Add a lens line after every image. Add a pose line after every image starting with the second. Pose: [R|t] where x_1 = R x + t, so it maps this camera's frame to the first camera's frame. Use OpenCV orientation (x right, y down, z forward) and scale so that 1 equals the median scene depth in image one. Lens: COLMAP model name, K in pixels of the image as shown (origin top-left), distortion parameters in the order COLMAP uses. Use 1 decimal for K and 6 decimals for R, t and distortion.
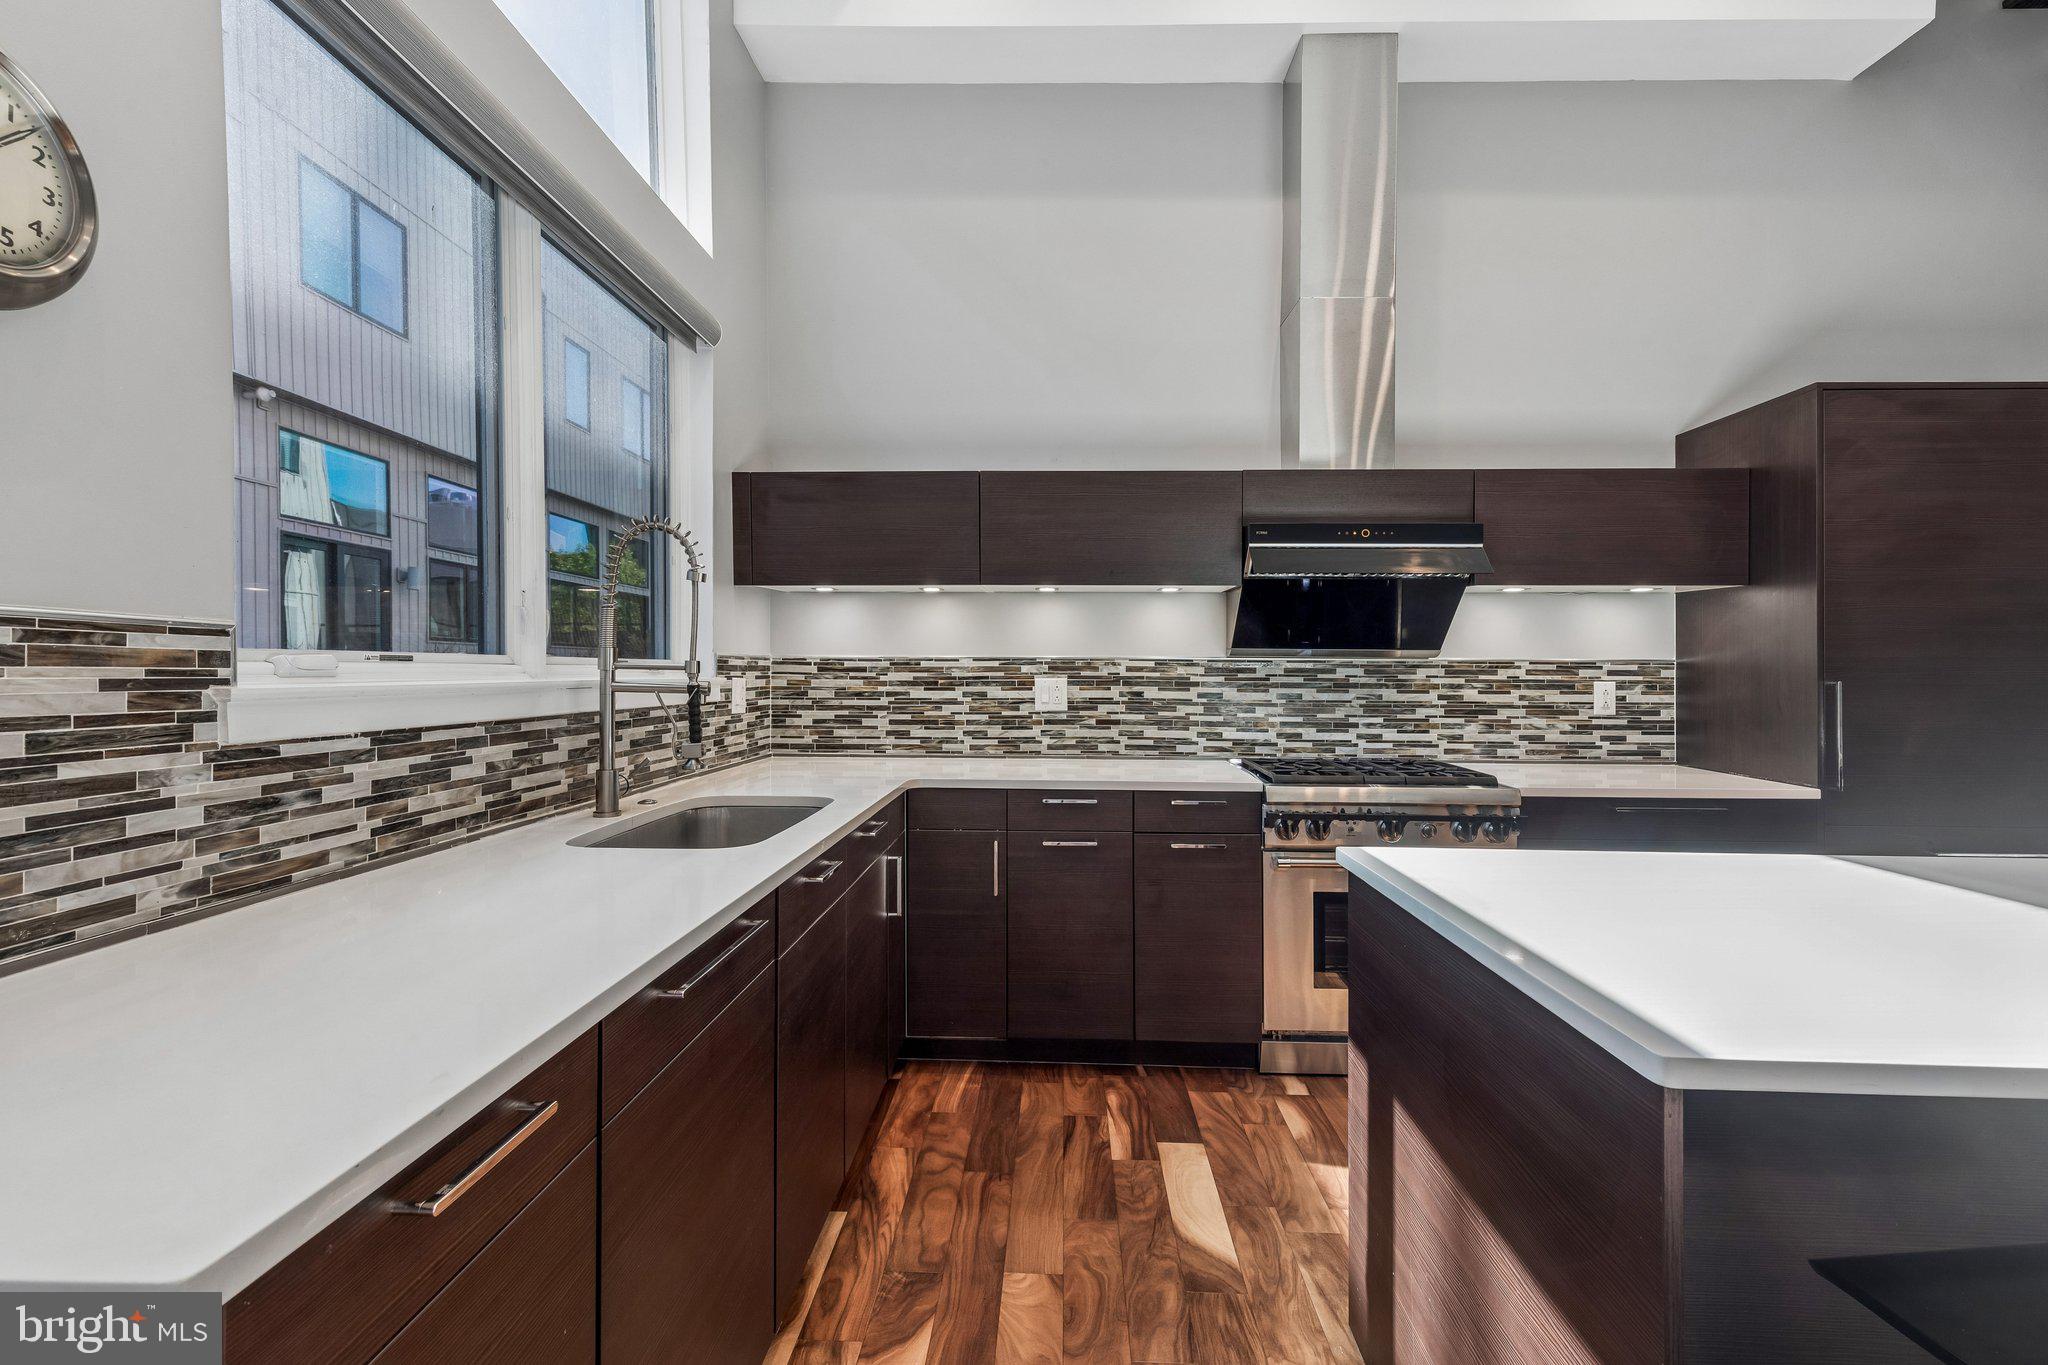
lens RADIAL K [[936.7, 0, 1042.1], [0, 936.7, 664.9], [0, 0, 1]] dist [0.012614, -0.000404]
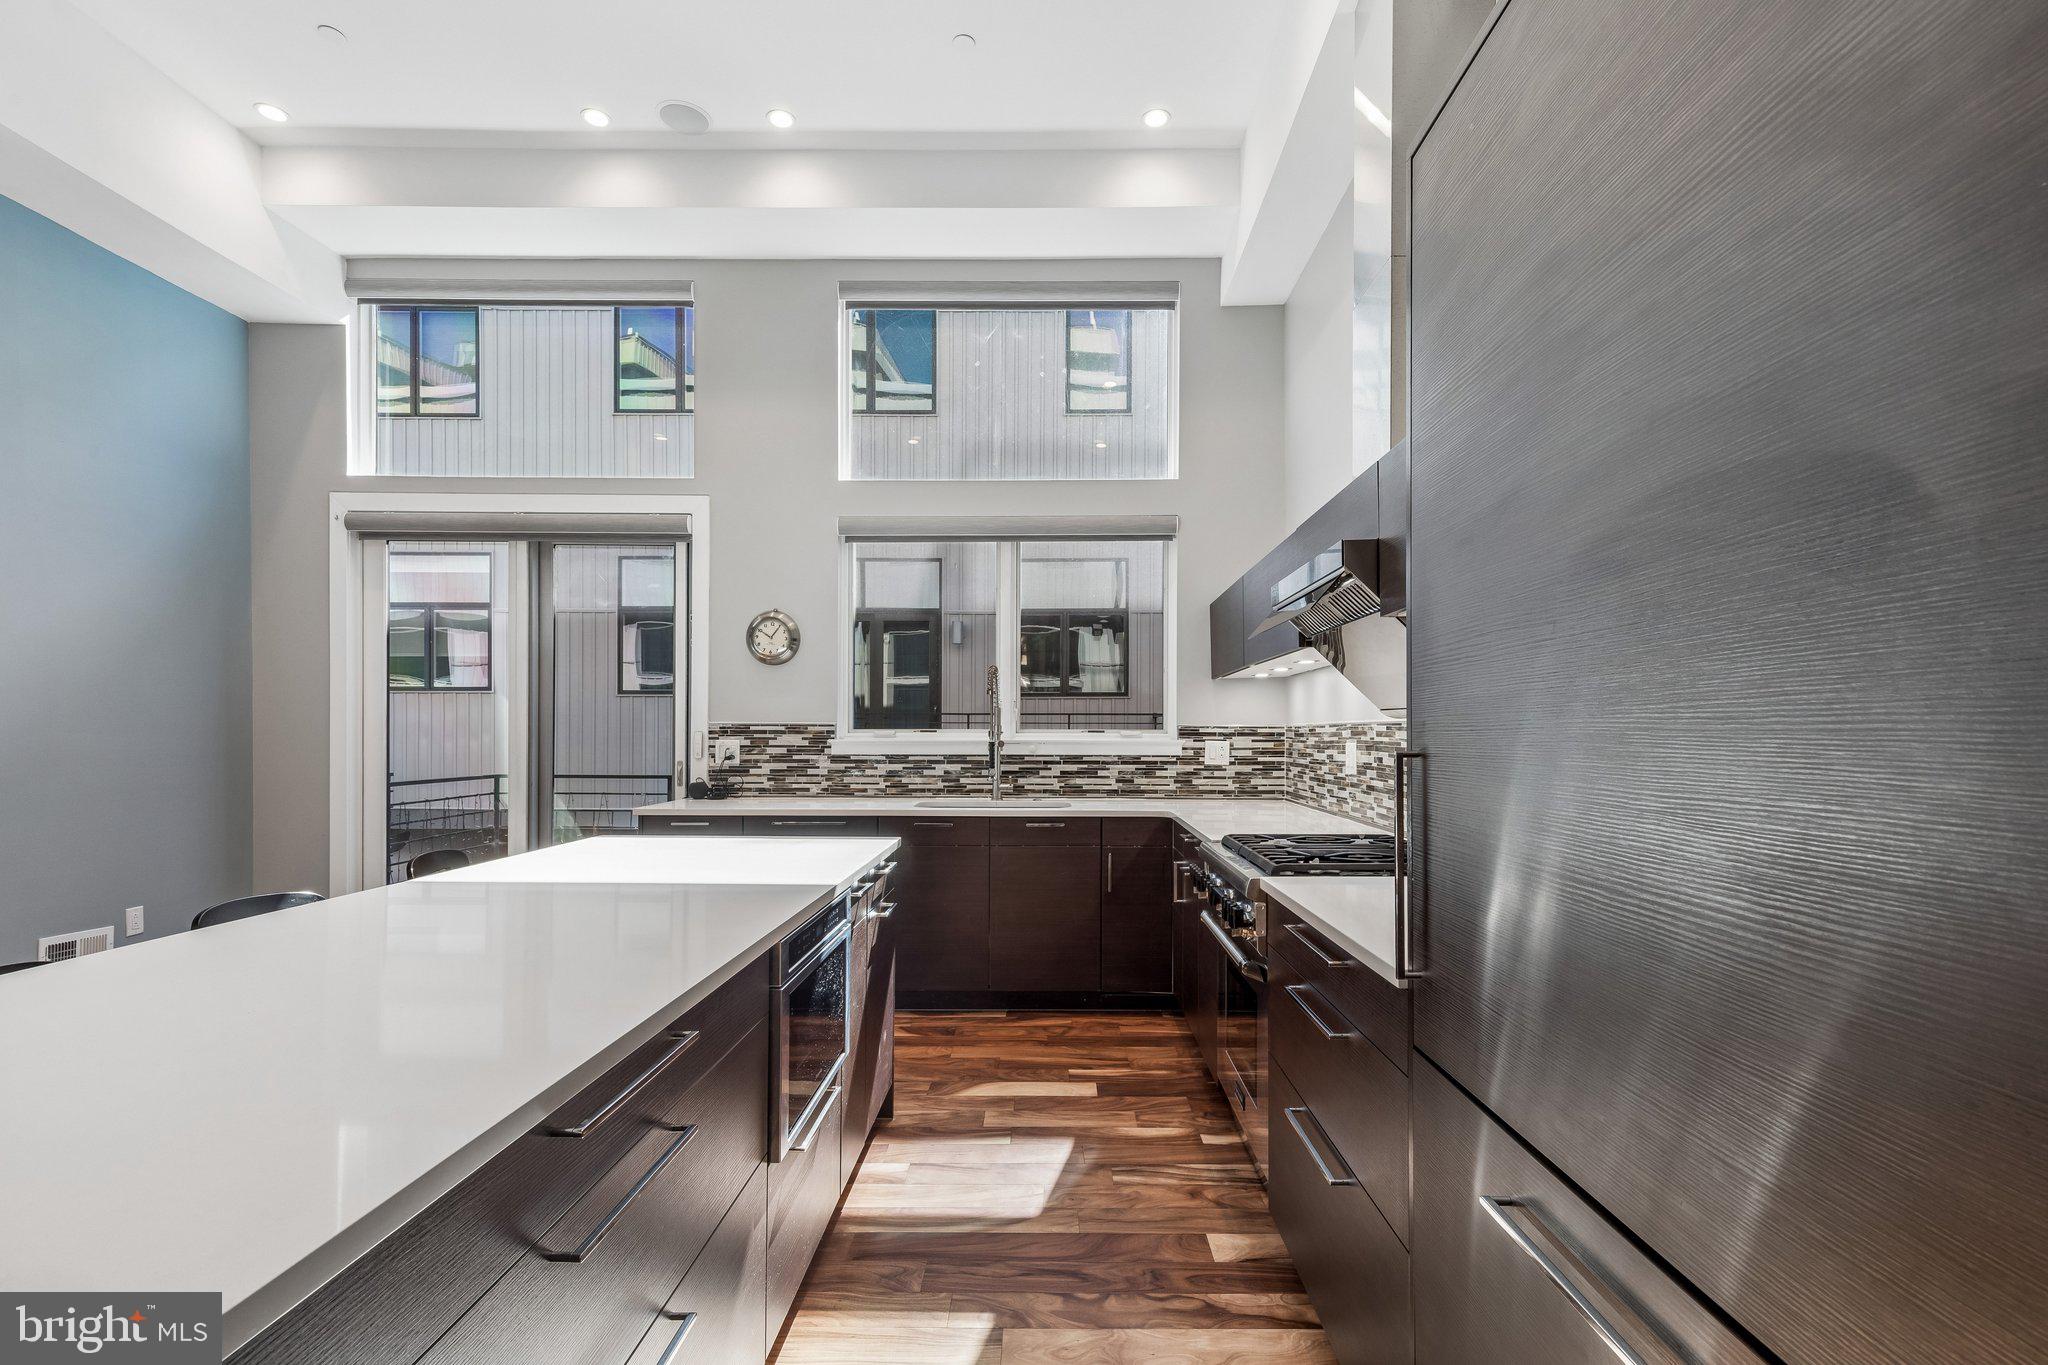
lens RADIAL K [[933.5, 0, 1039.2], [0, 933.5, 729.5], [0, 0, 1]] dist [0.010771, 0.000509]
pose [[0.011519, -0.008617, -0.999897, 1.060357], [0.003770, 0.999956, -0.008574, 0.007210], [0.999927, -0.003670, 0.011551, 0.651318]]
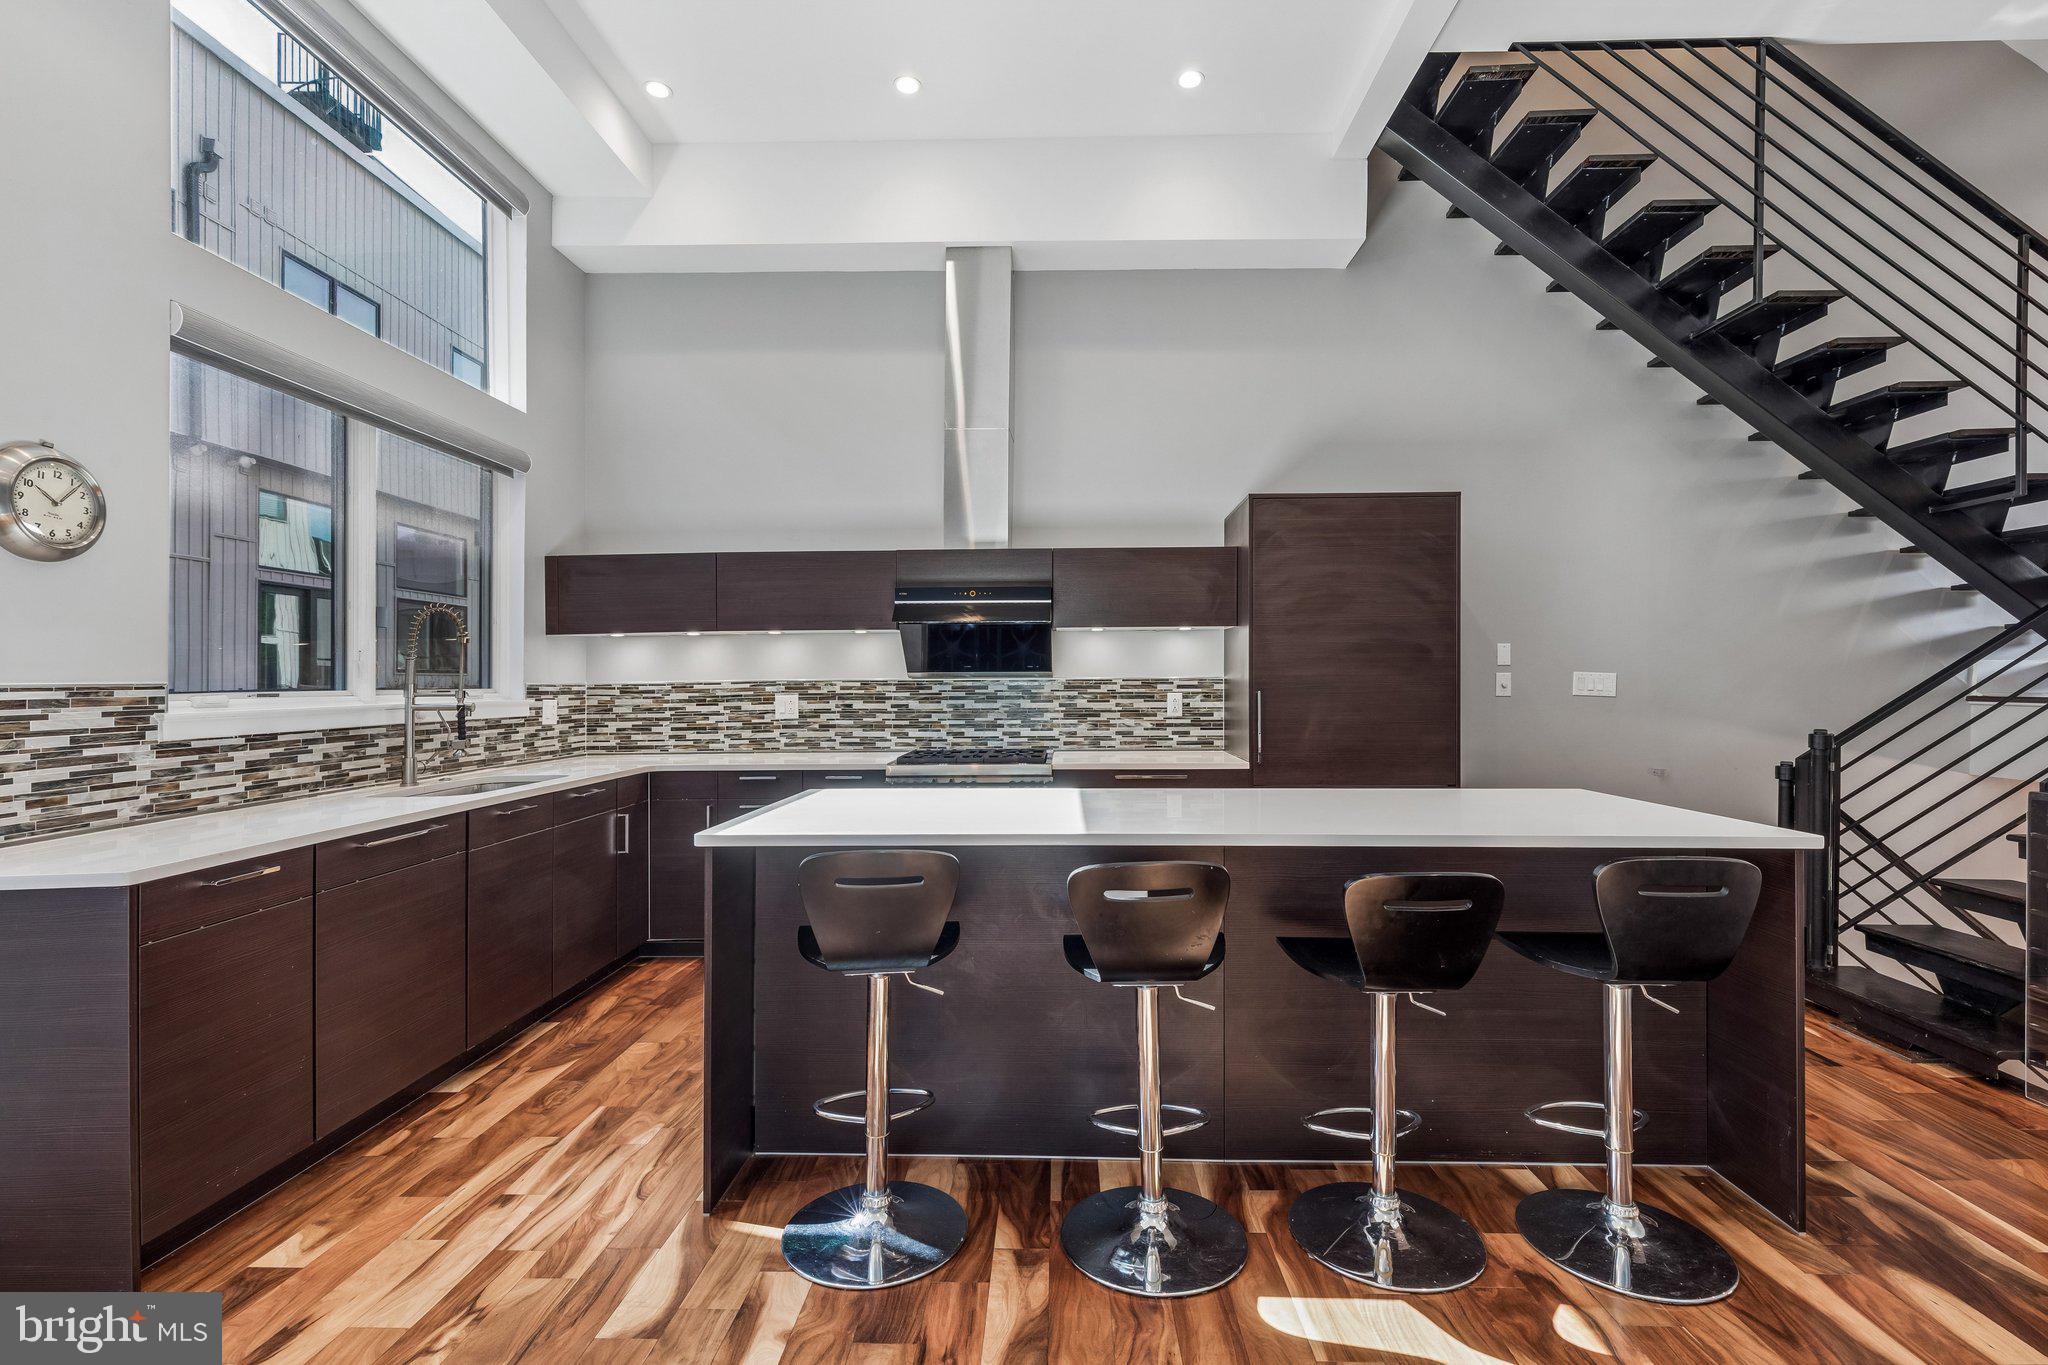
lens RADIAL K [[942.1, 0, 1055.3], [0, 942.1, 677.8], [0, 0, 1]] dist [0.011030, -0.000203]
pose [[0.999895, -0.014486, -0.000526, 0.419080], [0.014488, 0.999879, 0.005604, -0.014911], [0.000445, -0.005611, 0.999984, -0.415404]]
